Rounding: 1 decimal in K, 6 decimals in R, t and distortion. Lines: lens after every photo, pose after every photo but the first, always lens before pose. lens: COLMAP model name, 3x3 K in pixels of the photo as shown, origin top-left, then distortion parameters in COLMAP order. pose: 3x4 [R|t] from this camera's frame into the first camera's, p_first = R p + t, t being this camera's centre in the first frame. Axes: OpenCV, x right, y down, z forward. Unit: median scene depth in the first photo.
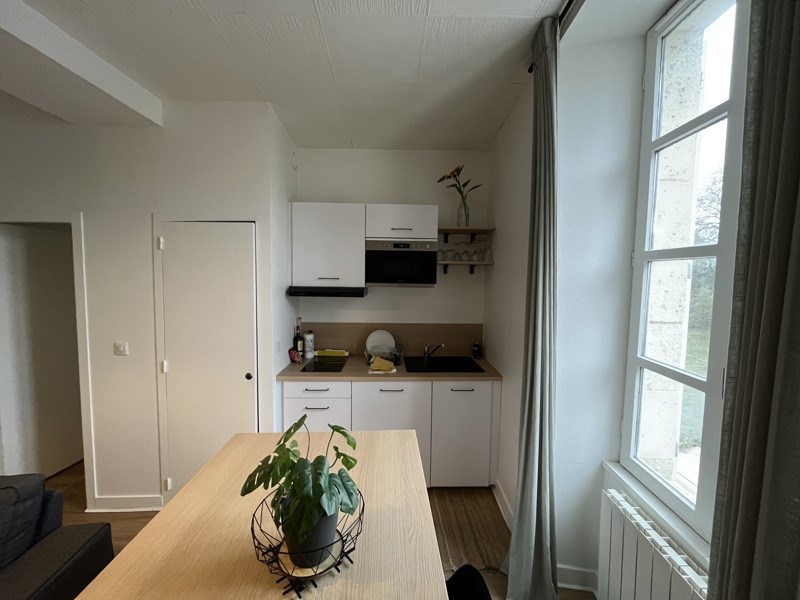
lens RADIAL K [[321.6, 0, 397.6], [0, 321.6, 299.1], [0, 0, 1]] dist [-0.015879, -0.000110]
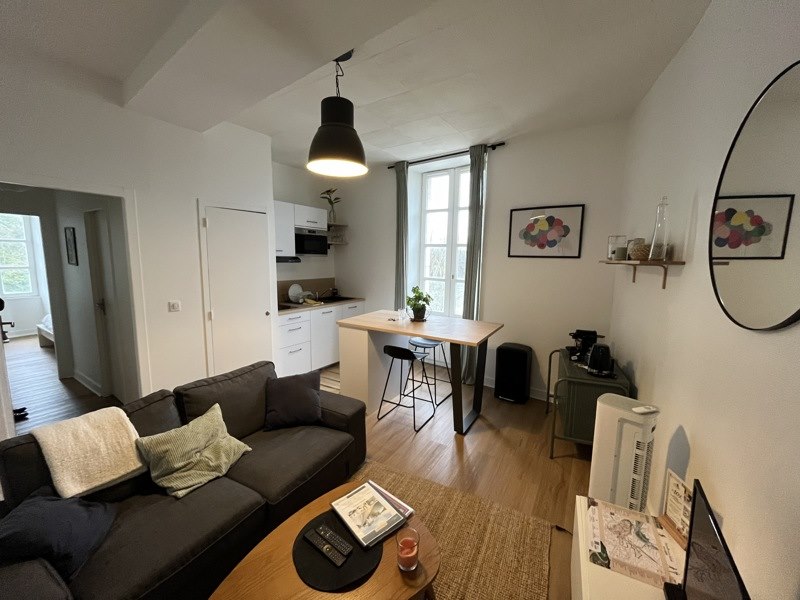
lens RADIAL K [[321.6, 0, 397.6], [0, 321.6, 299.1], [0, 0, 1]] dist [-0.015879, -0.000110]
pose [[0.566892, -0.109114, 0.816534, -1.159675], [0.044607, 0.993801, 0.101833, 0.034622], [-0.822583, -0.021305, 0.568246, -0.344722]]
